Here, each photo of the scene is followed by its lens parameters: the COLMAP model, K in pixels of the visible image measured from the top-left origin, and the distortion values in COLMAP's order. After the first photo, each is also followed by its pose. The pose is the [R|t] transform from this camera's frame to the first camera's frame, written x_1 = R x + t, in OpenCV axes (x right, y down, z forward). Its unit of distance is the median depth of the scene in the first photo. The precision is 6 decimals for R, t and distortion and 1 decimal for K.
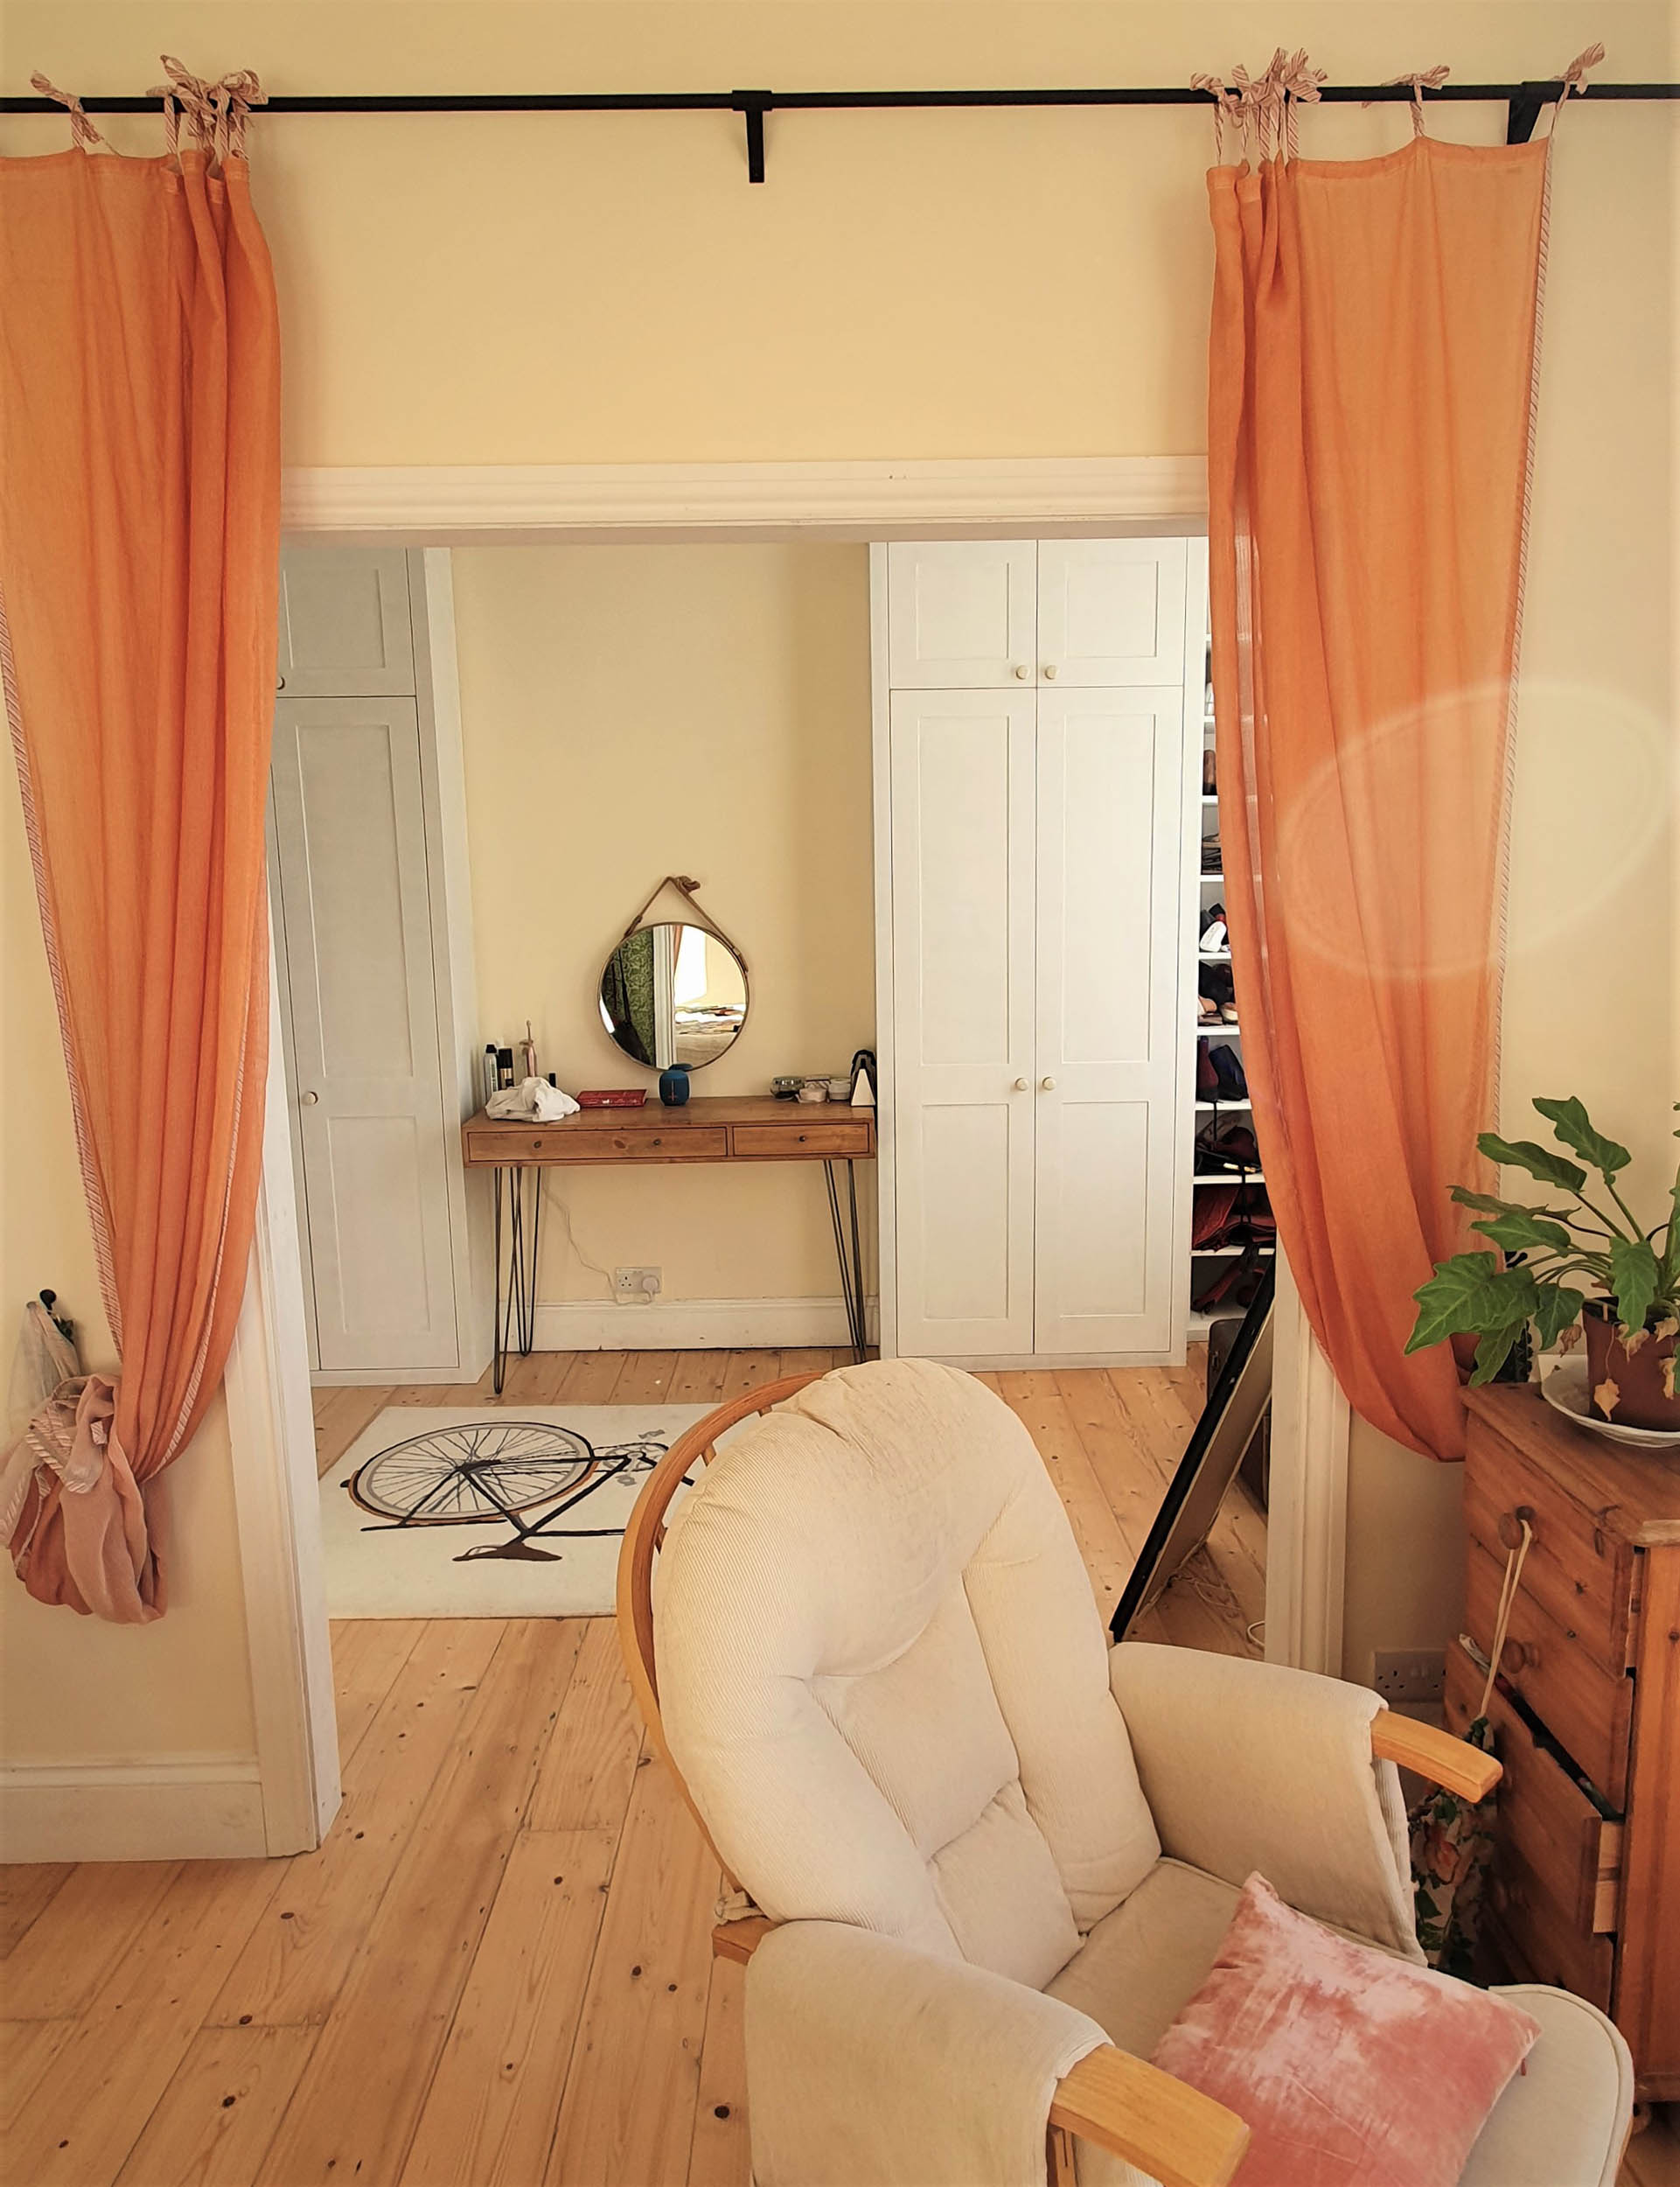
lens RADIAL K [[1331.3, 0, 842.2], [0, 1331.3, 1091.9], [0, 0, 1]] dist [-0.001321, 0.000044]
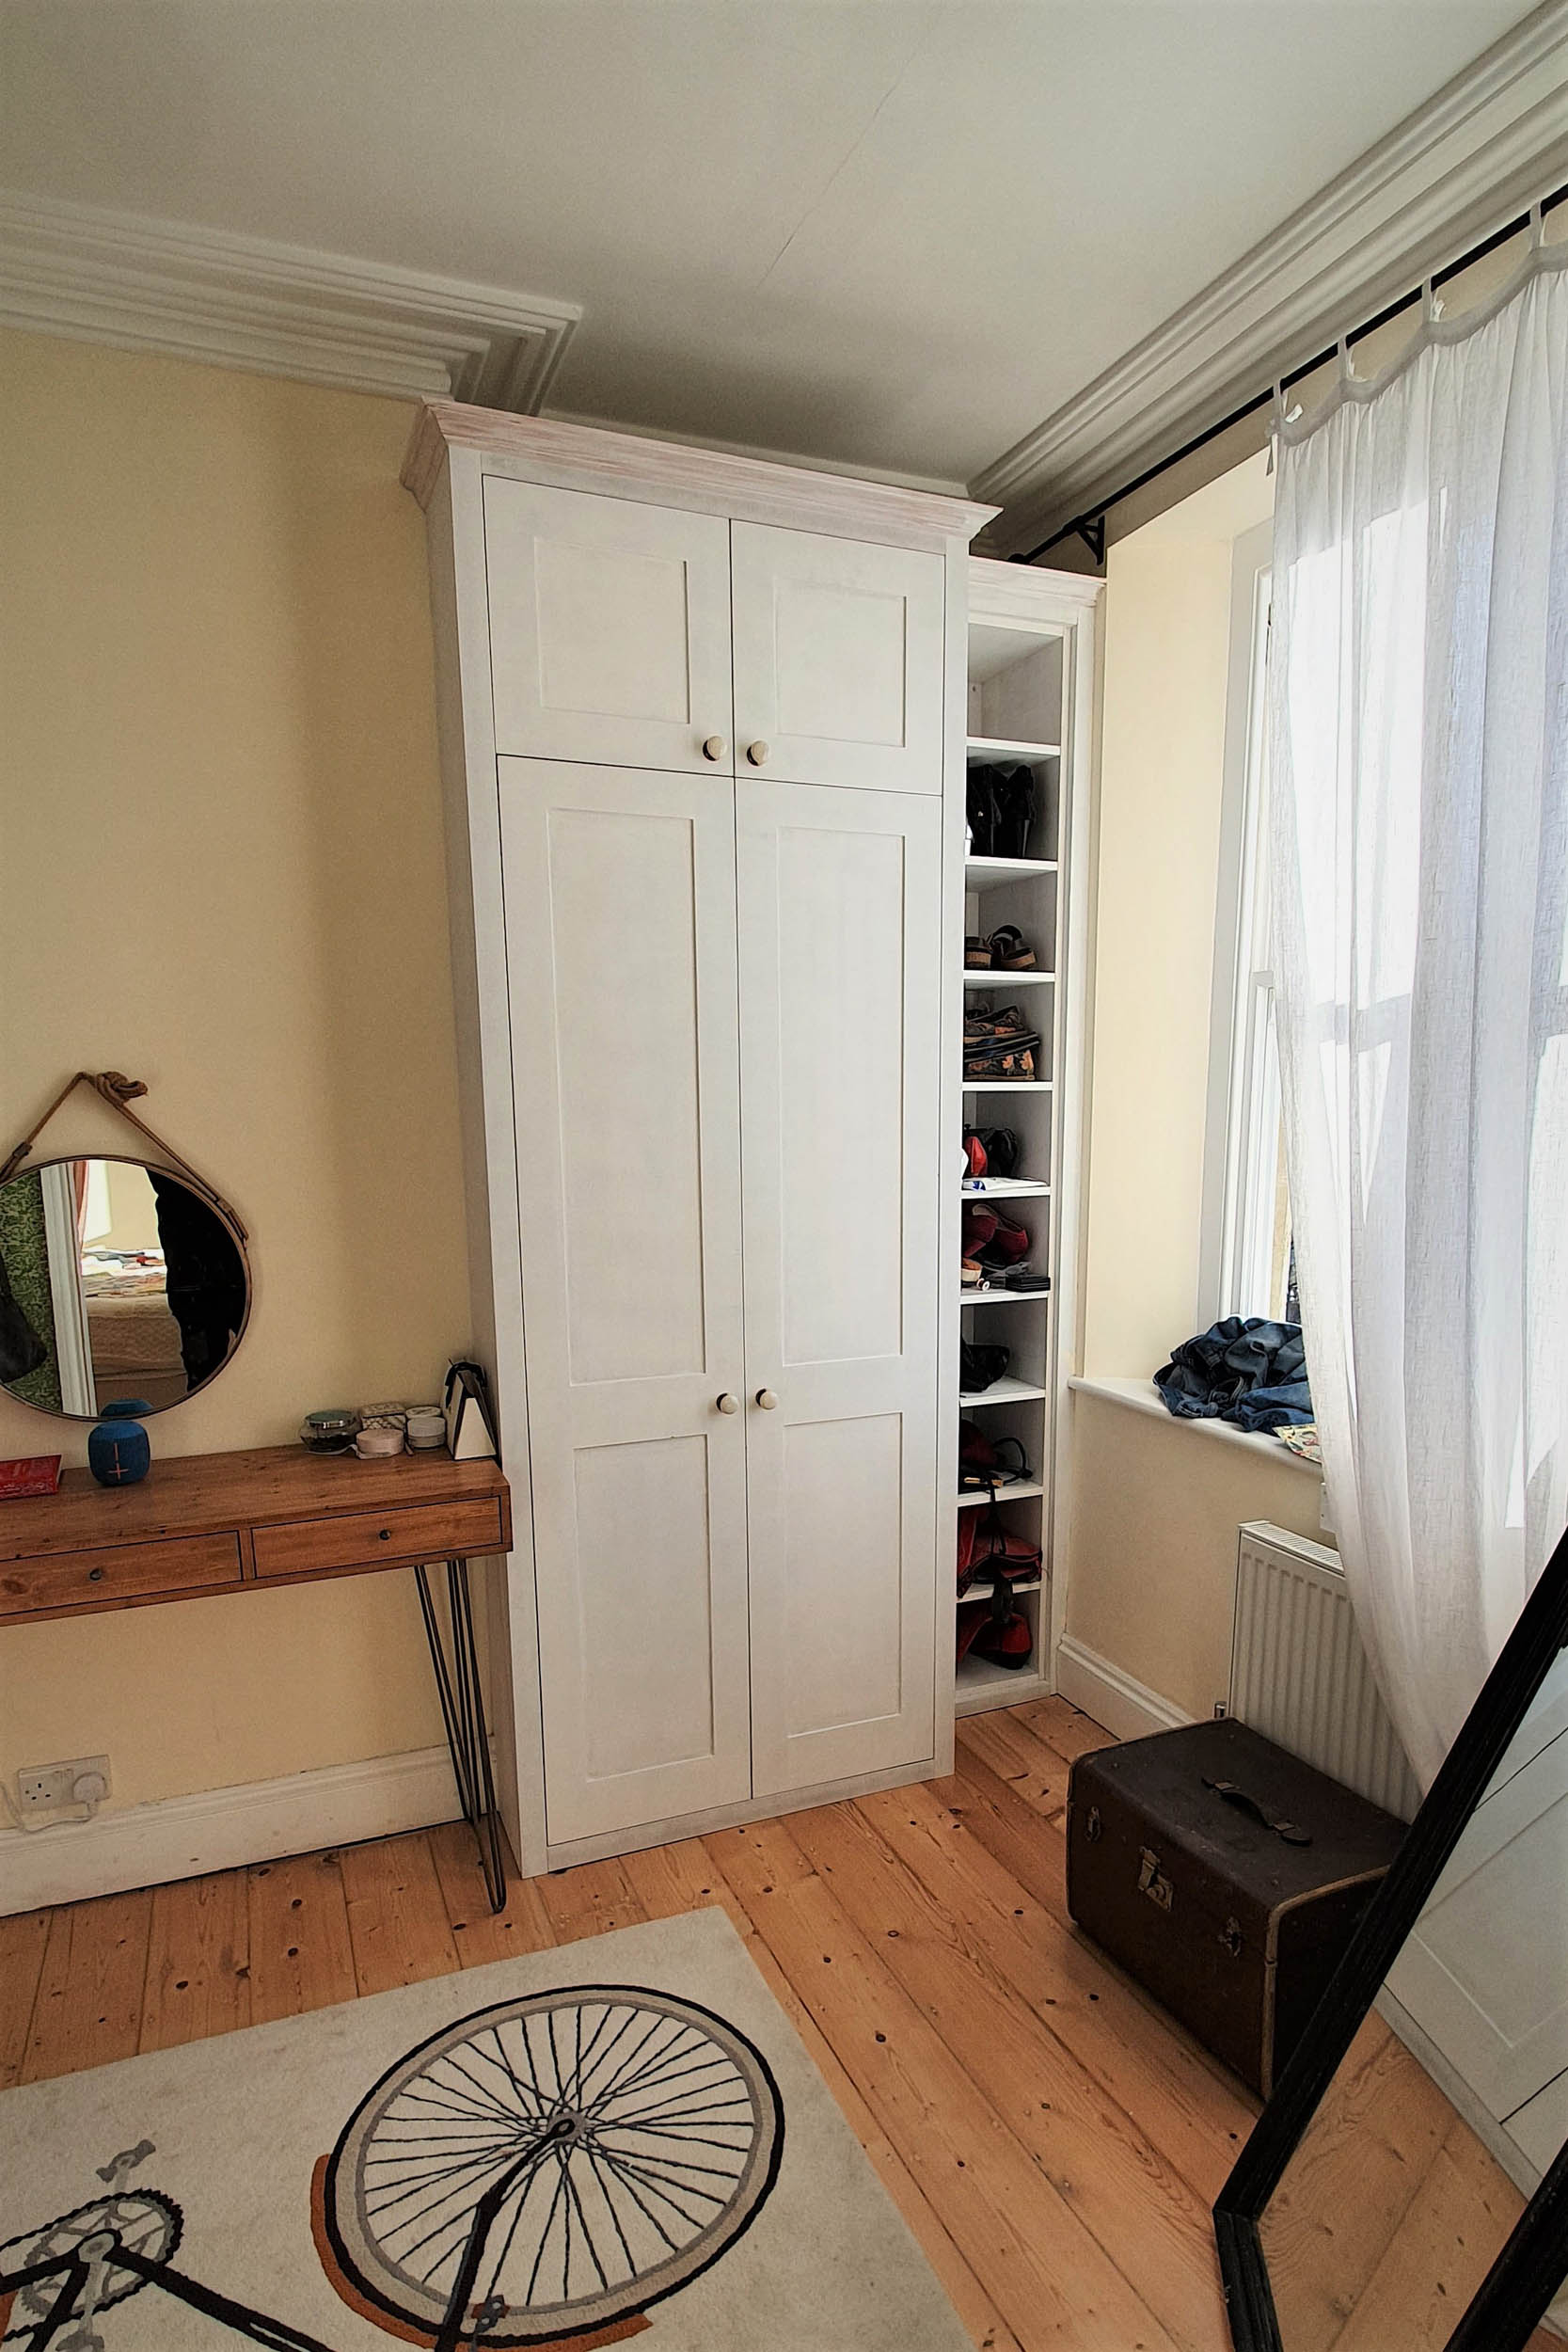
lens RADIAL K [[1296.7, 0, 800.7], [0, 1296.7, 1314.3], [0, 0, 1]] dist [0.000196, 0.001054]
pose [[0.921795, -0.056858, 0.383485, -0.068997], [0.051835, 0.998381, 0.023429, -0.059643], [-0.384196, -0.001719, 0.923250, 0.395128]]
